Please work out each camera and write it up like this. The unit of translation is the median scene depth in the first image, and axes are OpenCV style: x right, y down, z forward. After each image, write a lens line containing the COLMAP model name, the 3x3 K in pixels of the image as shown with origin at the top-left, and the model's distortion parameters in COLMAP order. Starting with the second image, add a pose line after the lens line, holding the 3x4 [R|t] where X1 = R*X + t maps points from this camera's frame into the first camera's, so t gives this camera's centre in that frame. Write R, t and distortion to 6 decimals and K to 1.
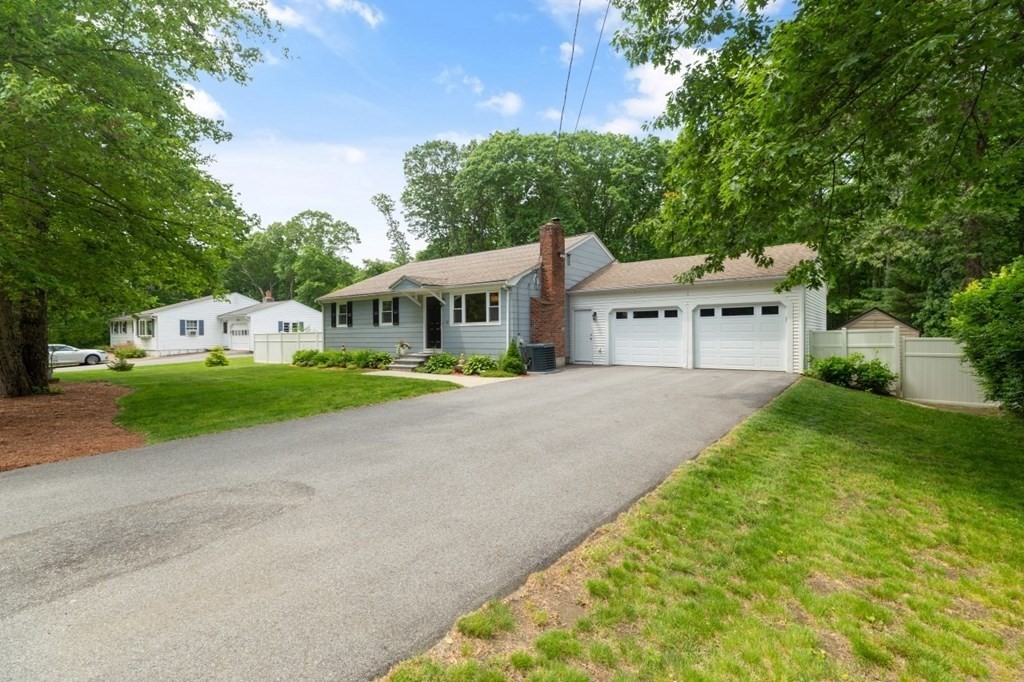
lens RADIAL K [[459.6, 0, 516.0], [0, 459.6, 337.0], [0, 0, 1]] dist [0.000291, -0.000279]
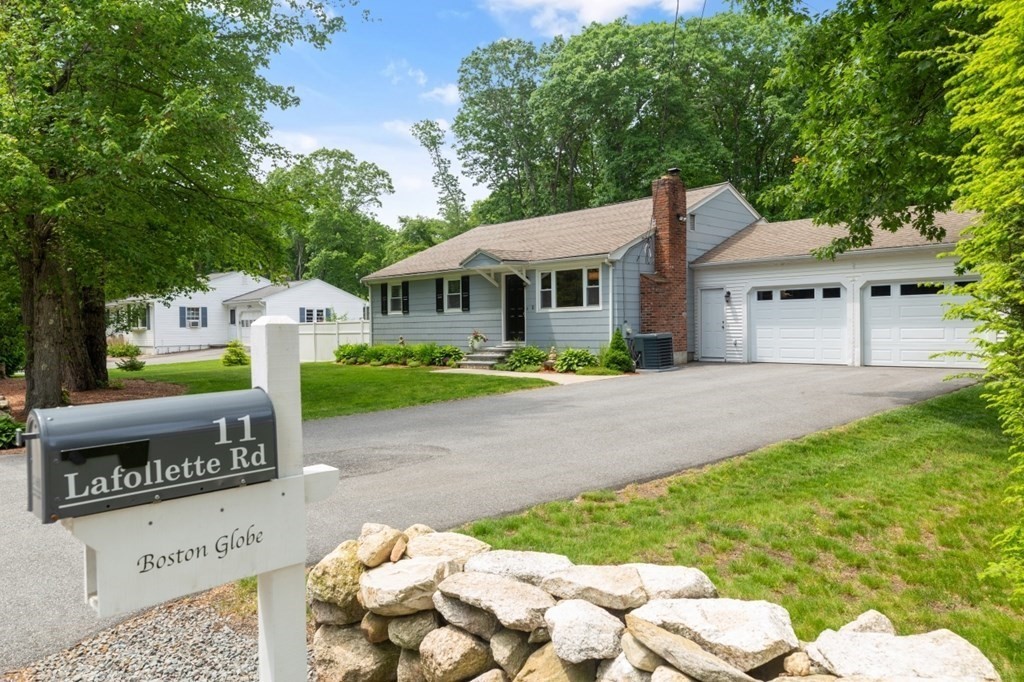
lens RADIAL K [[720.4, 0, 516.3], [0, 720.4, 343.6], [0, 0, 1]] dist [0.002877, 0.000112]
pose [[0.989103, -0.001855, -0.147210, 0.002358], [0.004787, 0.999797, 0.019561, 0.004826], [0.147144, -0.020052, 0.988912, -0.173669]]
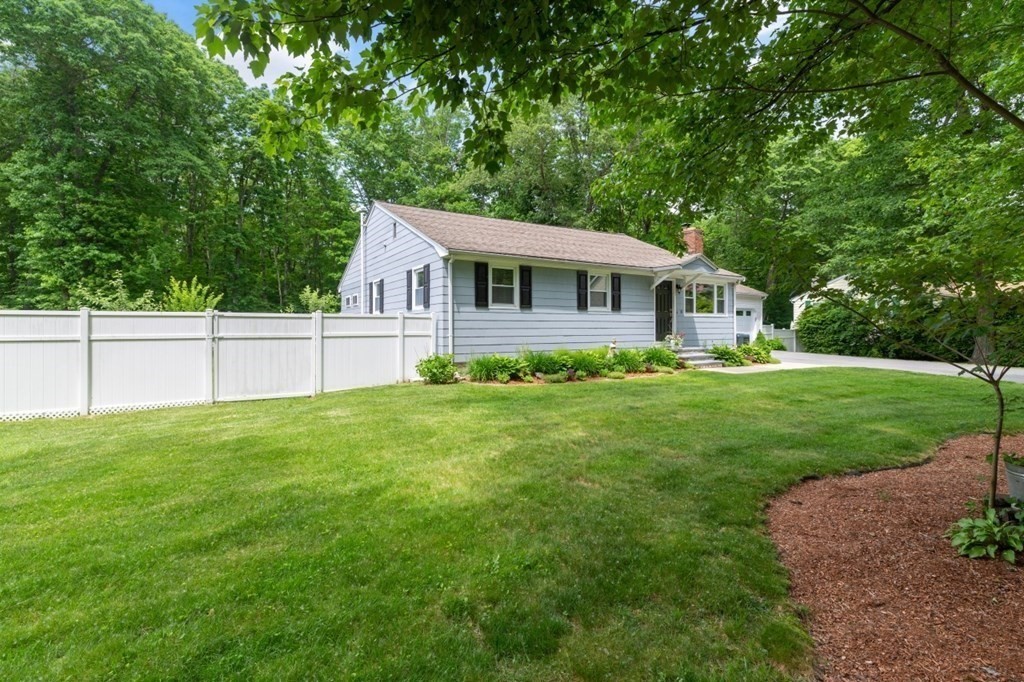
lens RADIAL K [[459.6, 0, 516.0], [0, 459.6, 337.0], [0, 0, 1]] dist [0.000291, -0.000279]
pose [[0.374176, -0.010859, 0.927294, -0.892454], [-0.000374, 0.999930, 0.011861, 0.005890], [-0.927358, -0.004784, 0.374146, 0.777631]]
